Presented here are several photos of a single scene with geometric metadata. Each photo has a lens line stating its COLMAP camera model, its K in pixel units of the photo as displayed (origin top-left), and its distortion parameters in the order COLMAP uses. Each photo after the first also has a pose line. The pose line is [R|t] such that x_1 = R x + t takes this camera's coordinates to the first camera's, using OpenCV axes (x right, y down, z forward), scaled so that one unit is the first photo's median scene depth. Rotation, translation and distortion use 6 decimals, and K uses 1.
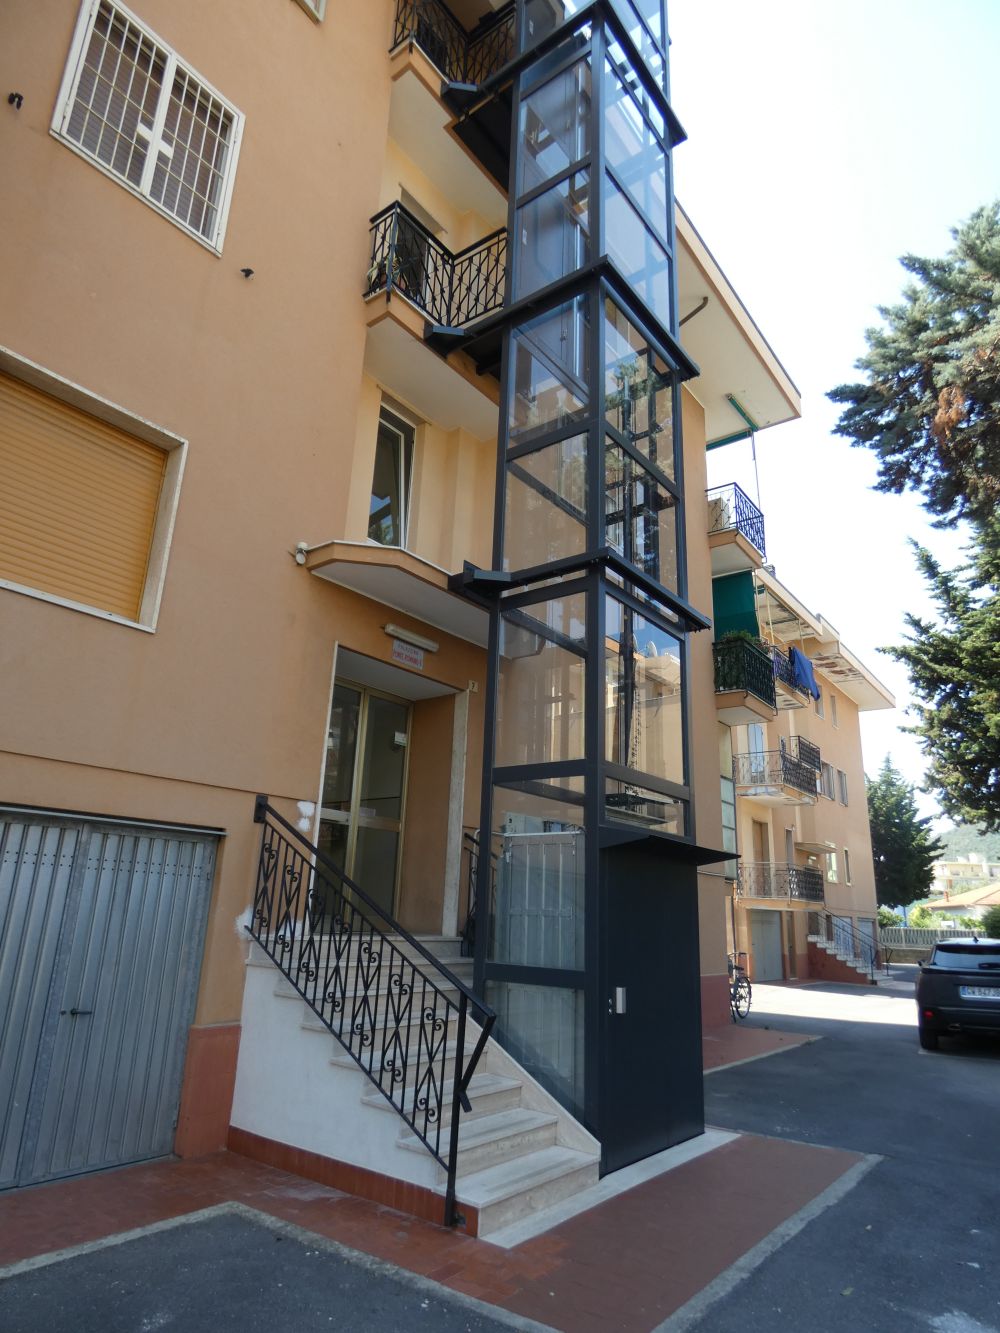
lens RADIAL K [[796.1, 0, 507.6], [0, 796.1, 668.3], [0, 0, 1]] dist [-0.012419, 0.002941]
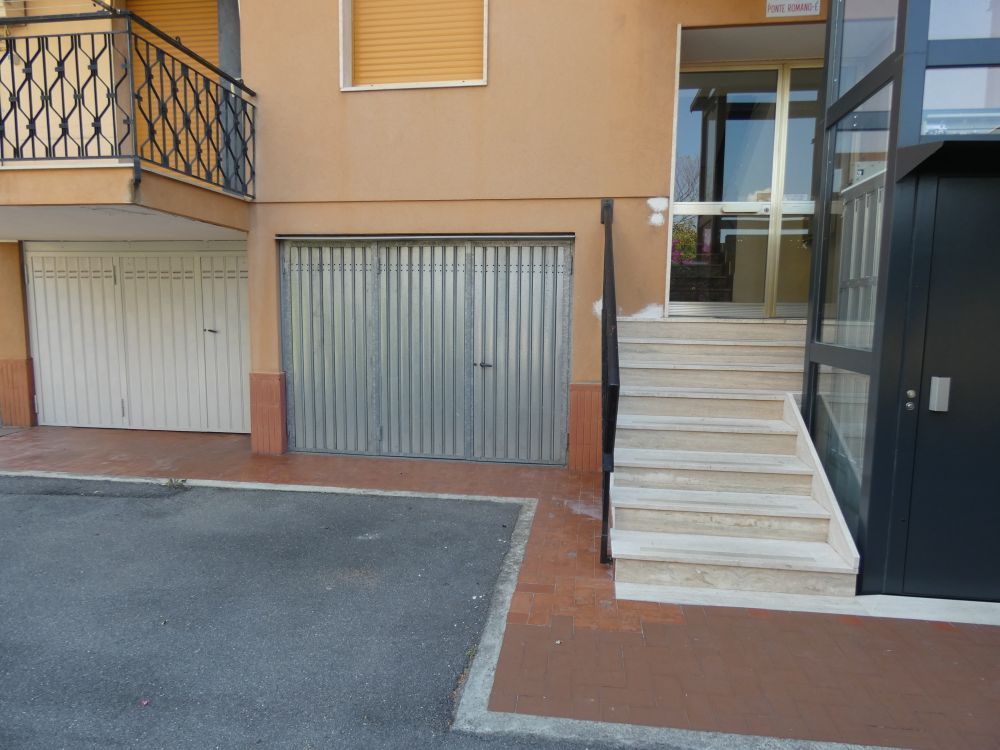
lens RADIAL K [[597.2, 0, 502.8], [0, 597.2, 371.8], [0, 0, 1]] dist [-0.012419, 0.002941]
pose [[0.487900, 0.059132, -0.870894, 0.510867], [0.264408, 0.940820, 0.212008, 0.235288], [0.831891, -0.333710, 0.443391, 0.571314]]
